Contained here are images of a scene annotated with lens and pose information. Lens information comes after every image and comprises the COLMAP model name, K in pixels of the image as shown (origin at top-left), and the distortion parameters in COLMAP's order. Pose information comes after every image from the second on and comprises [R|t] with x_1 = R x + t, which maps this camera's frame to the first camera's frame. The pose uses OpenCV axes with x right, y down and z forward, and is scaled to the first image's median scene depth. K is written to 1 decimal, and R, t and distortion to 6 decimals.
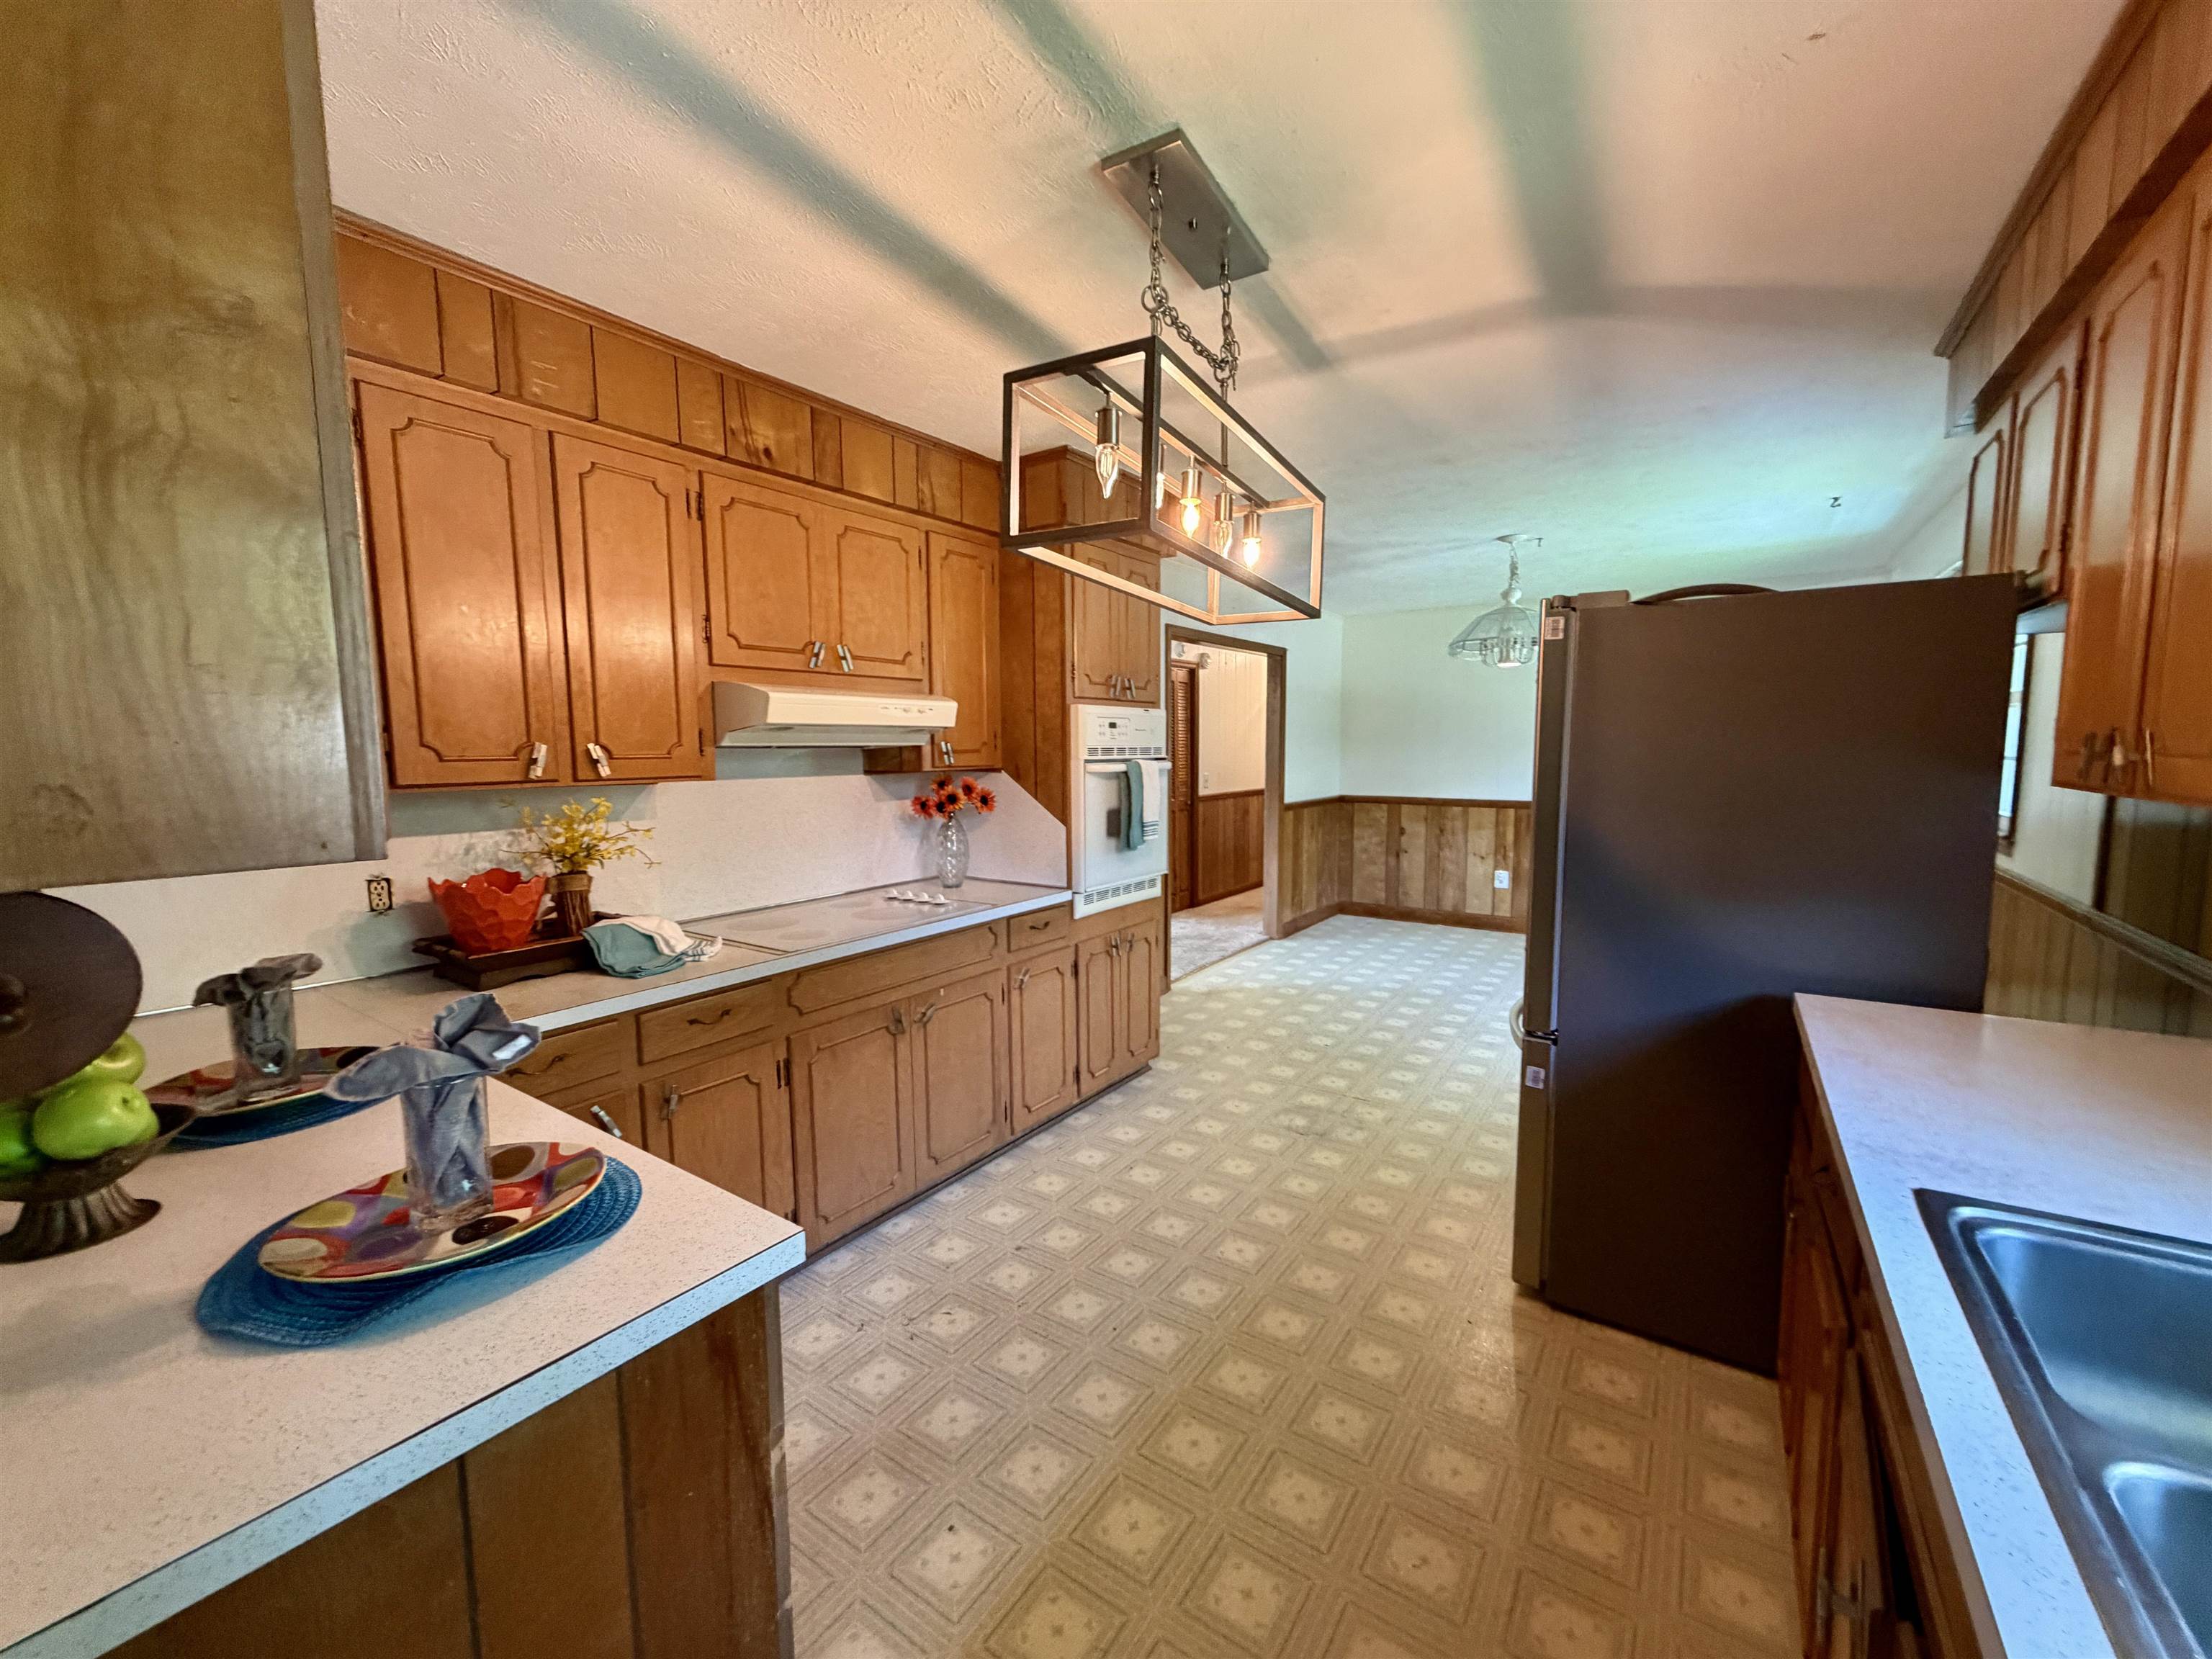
lens RADIAL K [[877.3, 0, 1098.7], [0, 877.3, 832.3], [0, 0, 1]] dist [-0.001845, -0.000200]
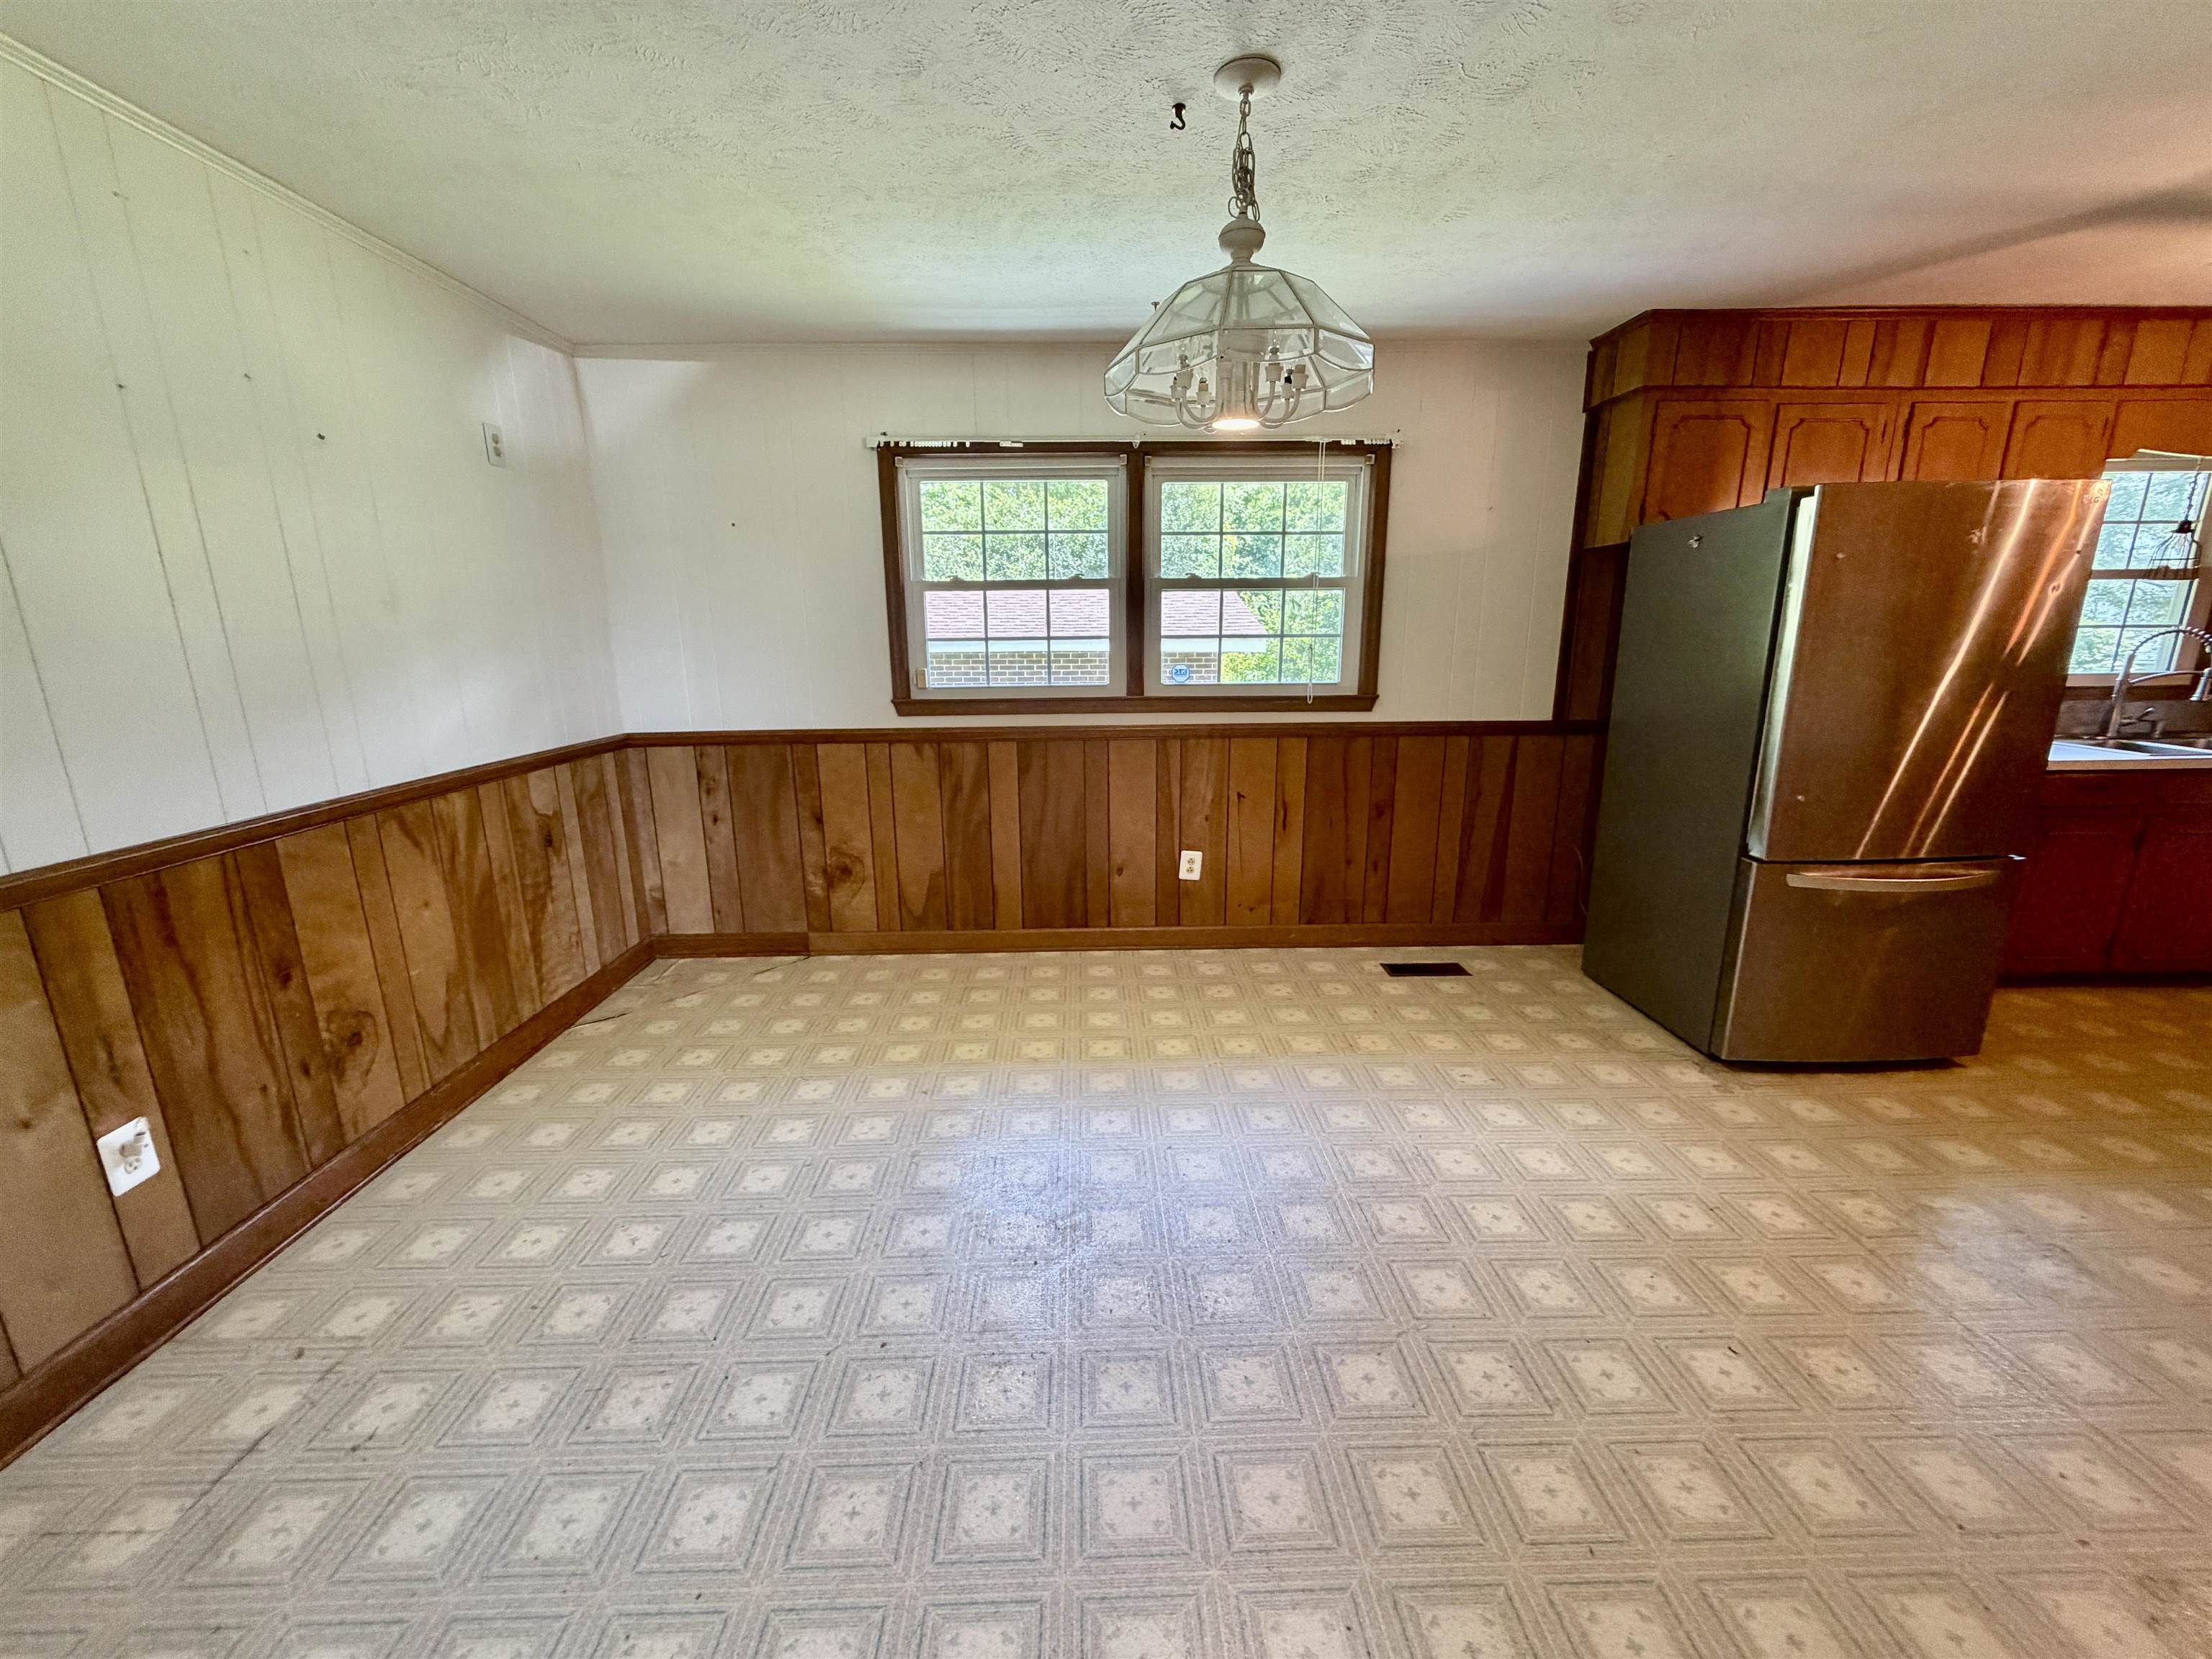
lens RADIAL K [[877.3, 0, 1098.7], [0, 877.3, 832.3], [0, 0, 1]] dist [-0.001845, -0.000200]
pose [[-0.587258, -0.172313, 0.790845, 0.093908], [0.093834, 0.955994, 0.277975, -0.084626], [-0.803942, 0.237451, -0.545246, 0.876208]]
